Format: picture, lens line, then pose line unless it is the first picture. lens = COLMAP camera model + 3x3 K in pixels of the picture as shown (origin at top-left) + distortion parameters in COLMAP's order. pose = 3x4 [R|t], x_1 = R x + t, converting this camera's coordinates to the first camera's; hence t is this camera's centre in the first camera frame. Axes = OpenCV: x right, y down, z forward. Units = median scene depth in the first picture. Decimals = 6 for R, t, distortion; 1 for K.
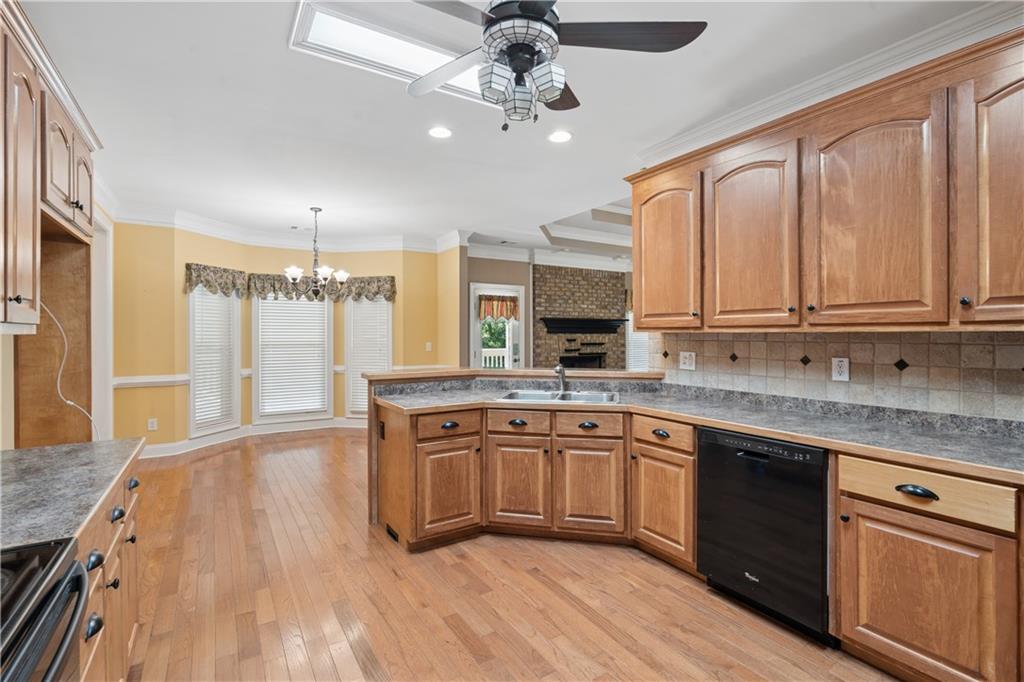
lens RADIAL K [[468.7, 0, 503.2], [0, 468.7, 335.6], [0, 0, 1]] dist [0.000546, 0.000095]
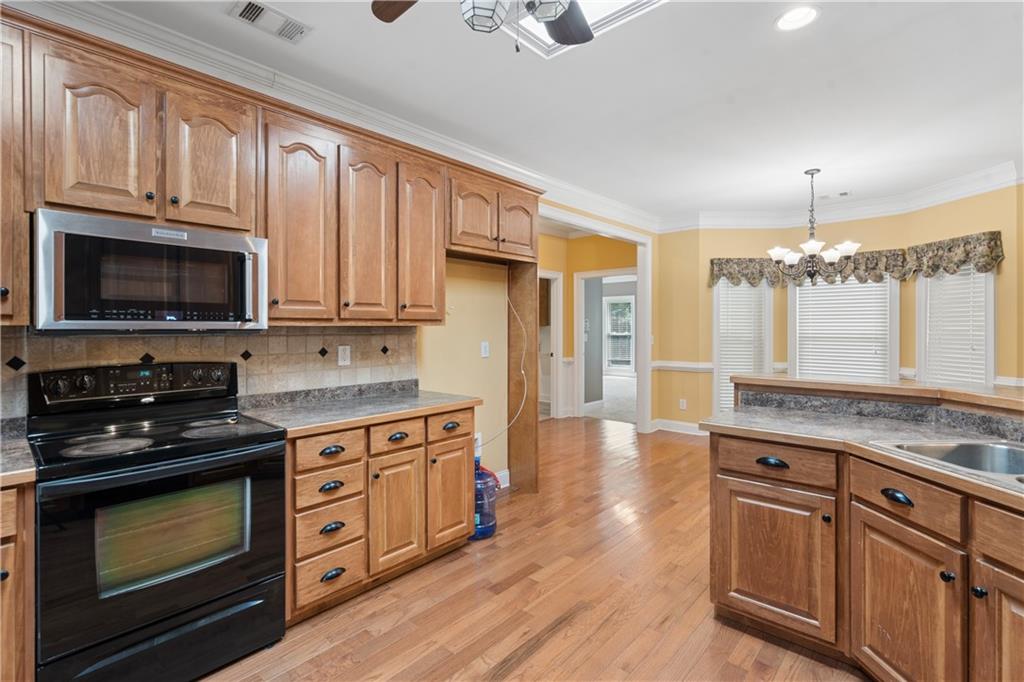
lens RADIAL K [[474.6, 0, 508.2], [0, 474.6, 326.3], [0, 0, 1]] dist [0.001149, 0.000574]
pose [[0.275646, -0.000101, -0.961259, 0.261579], [-0.000285, 1.000000, -0.000187, -0.000590], [0.961259, 0.000326, 0.275646, 0.279603]]
